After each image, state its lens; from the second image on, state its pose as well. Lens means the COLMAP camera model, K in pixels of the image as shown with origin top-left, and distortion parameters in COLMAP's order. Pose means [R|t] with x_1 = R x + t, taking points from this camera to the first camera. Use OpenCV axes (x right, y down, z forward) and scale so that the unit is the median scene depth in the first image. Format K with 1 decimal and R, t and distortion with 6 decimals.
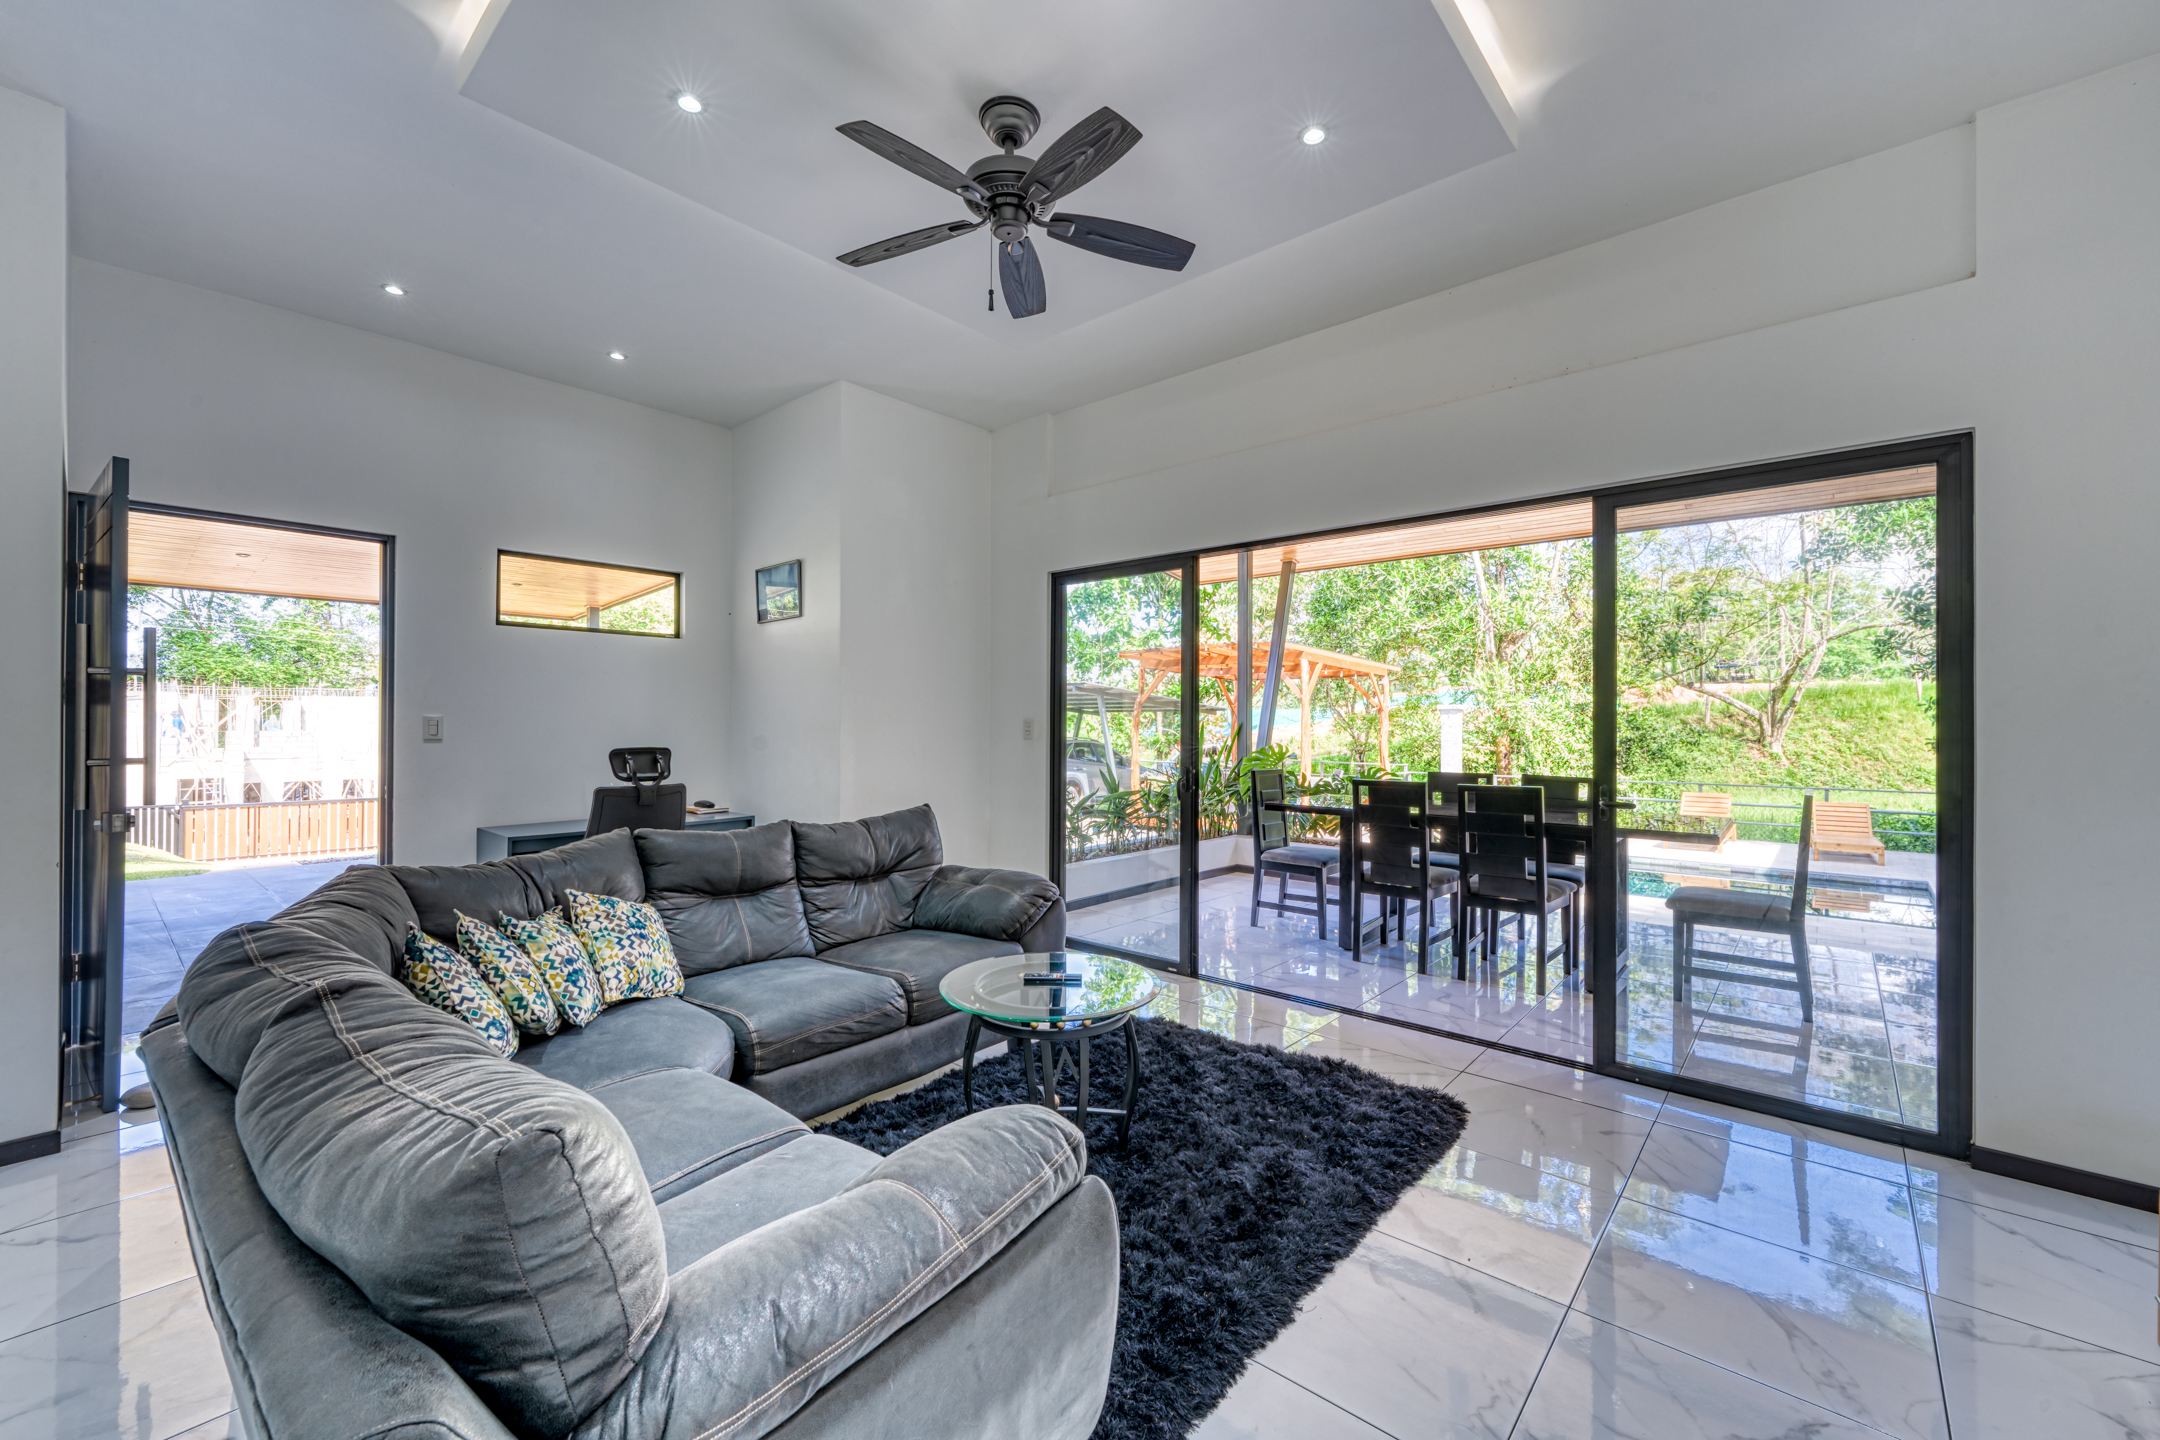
lens RADIAL K [[875.0, 0, 1065.9], [0, 875.0, 716.9], [0, 0, 1]] dist [0.000994, 0.000060]
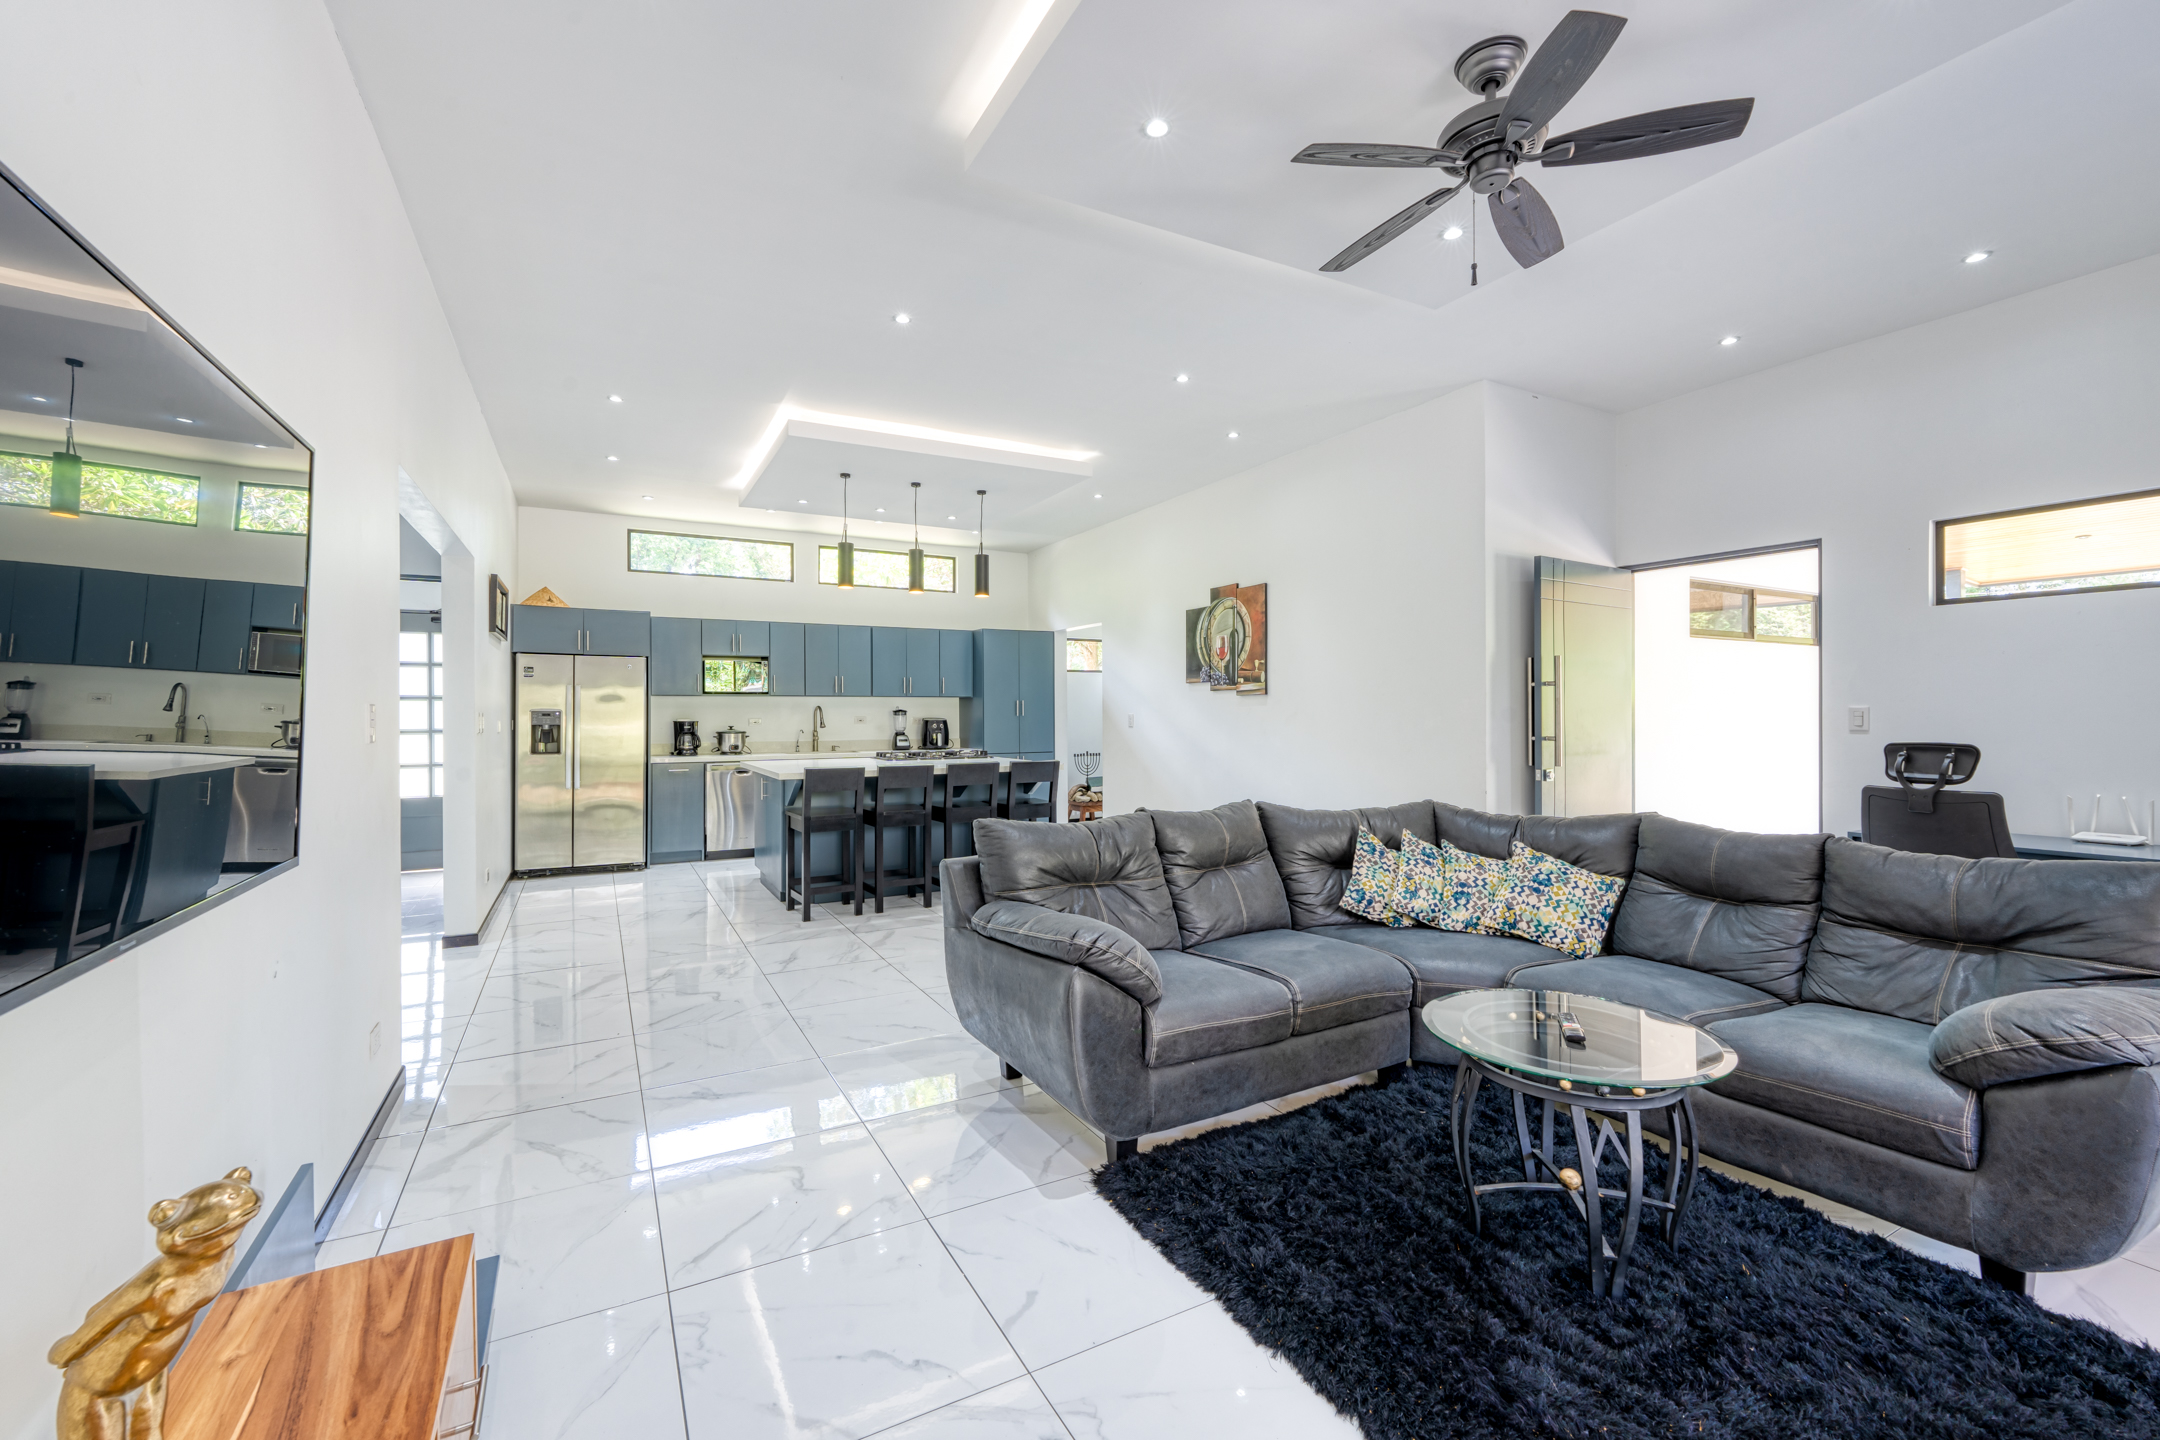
lens RADIAL K [[875.0, 0, 1065.9], [0, 875.0, 716.9], [0, 0, 1]] dist [0.000994, 0.000060]
pose [[-0.346350, 0.000562, -0.938105, 0.460426], [0.011640, 0.999925, -0.003699, 0.003257], [0.938033, -0.012201, -0.346331, 0.429716]]
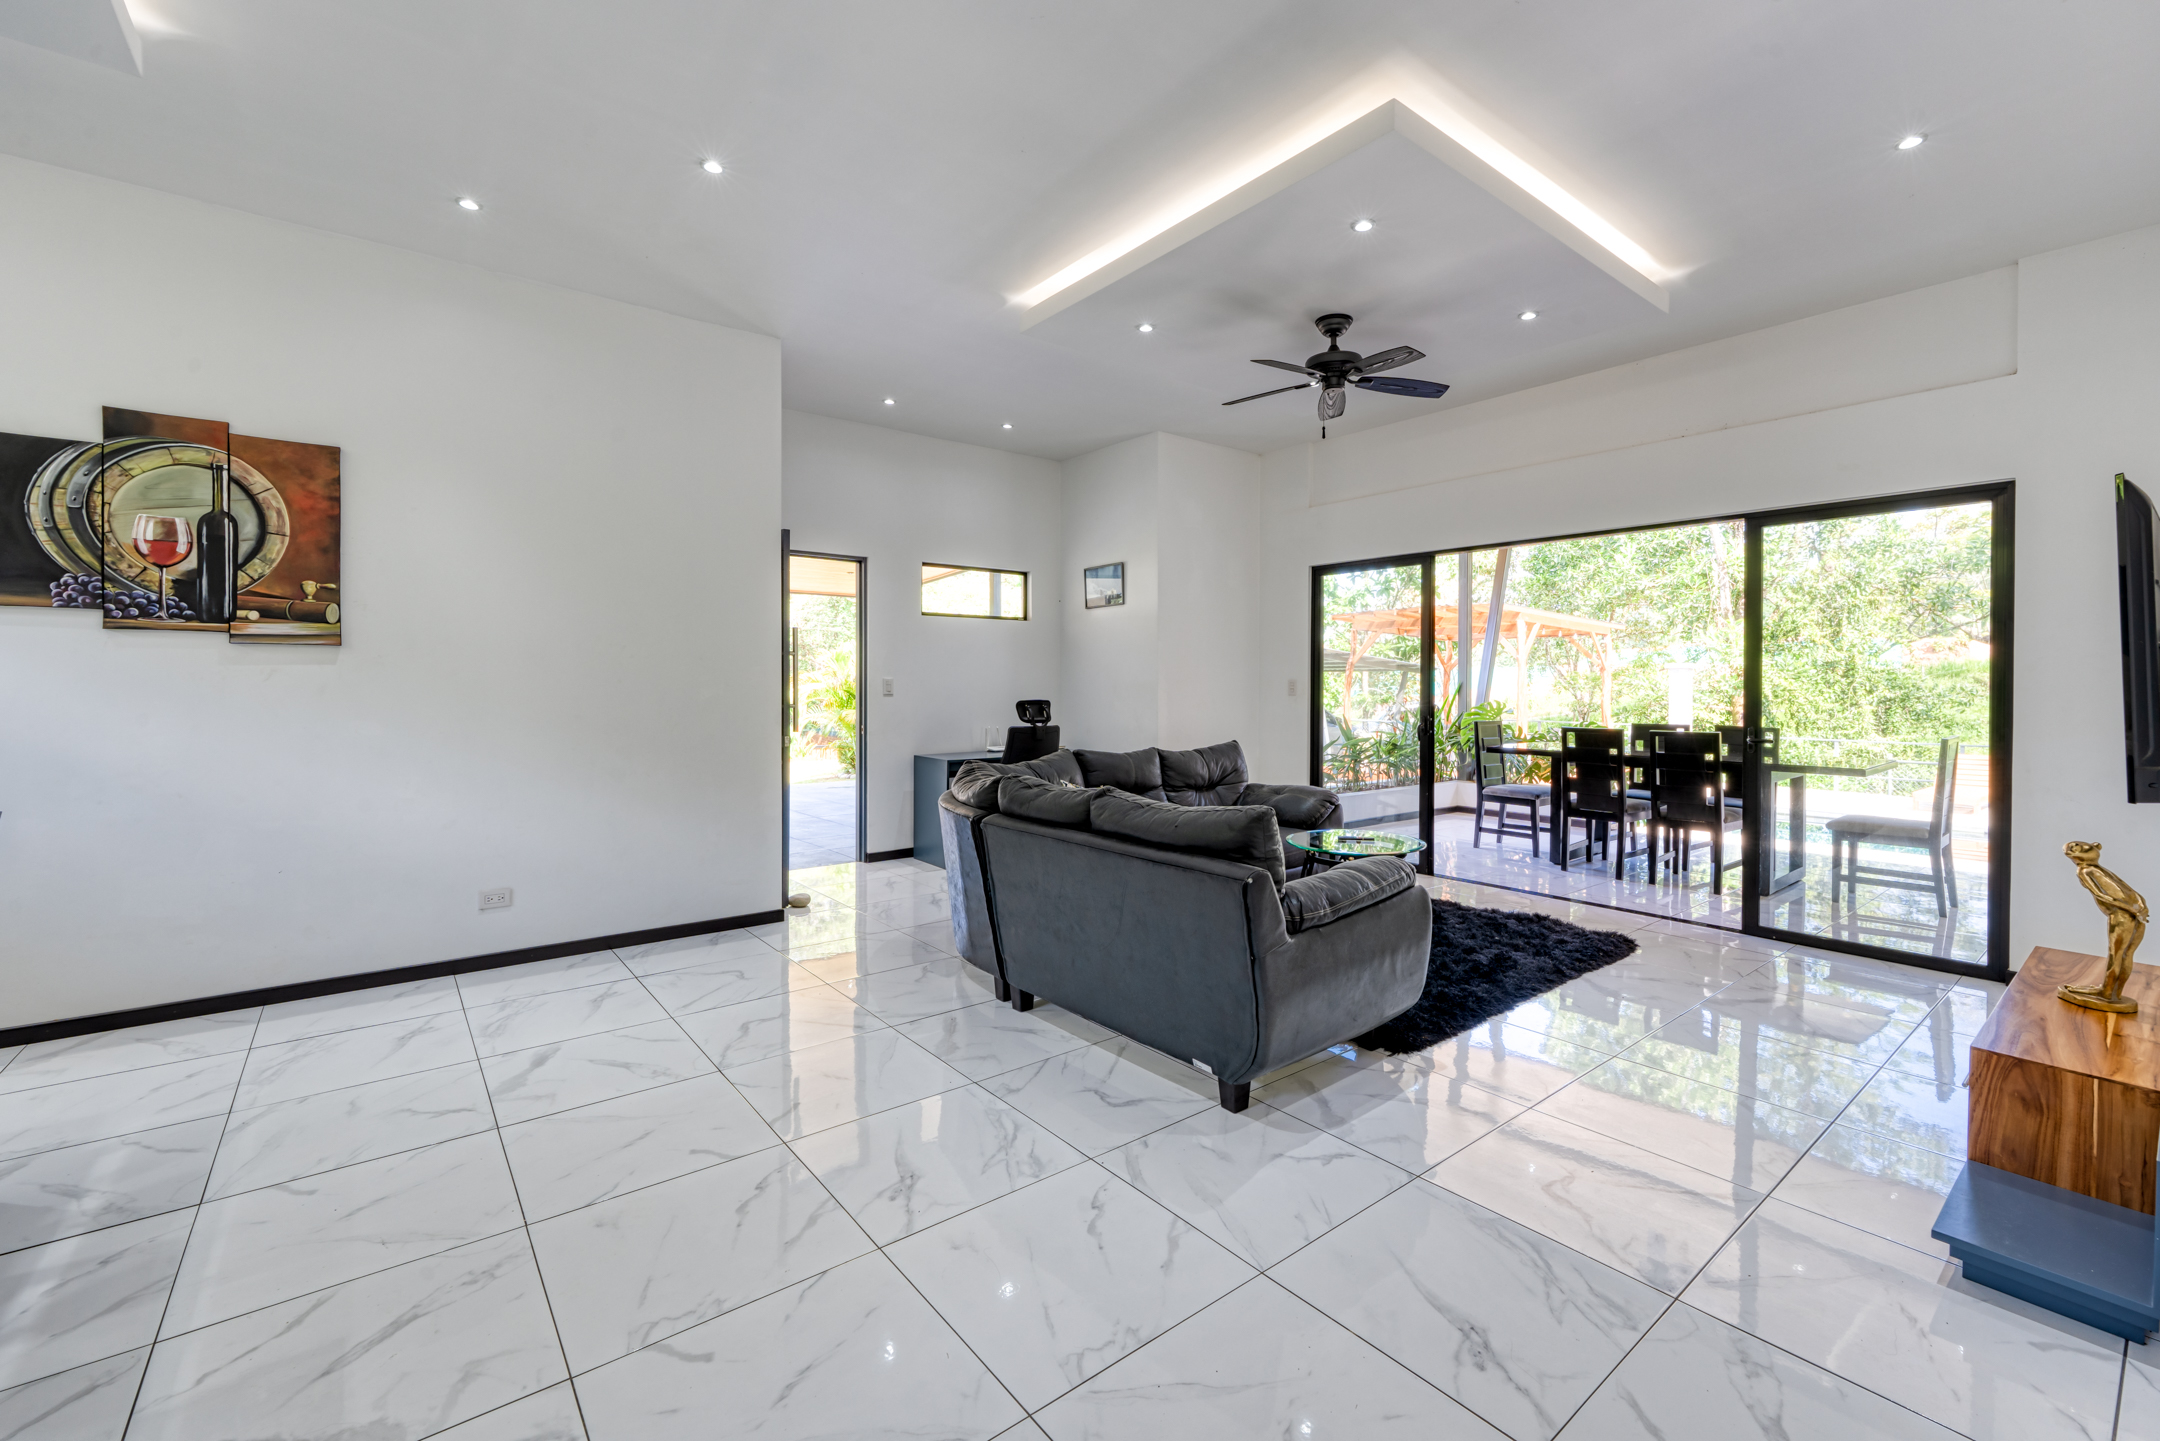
lens RADIAL K [[906.6, 0, 1090.0], [0, 906.6, 688.9], [0, 0, 1]] dist [-0.000638, -0.000081]
pose [[0.984279, -0.000266, -0.176619, -0.103685], [0.002683, 0.999906, 0.013447, -0.002838], [0.176599, -0.013710, 0.984187, -0.380778]]
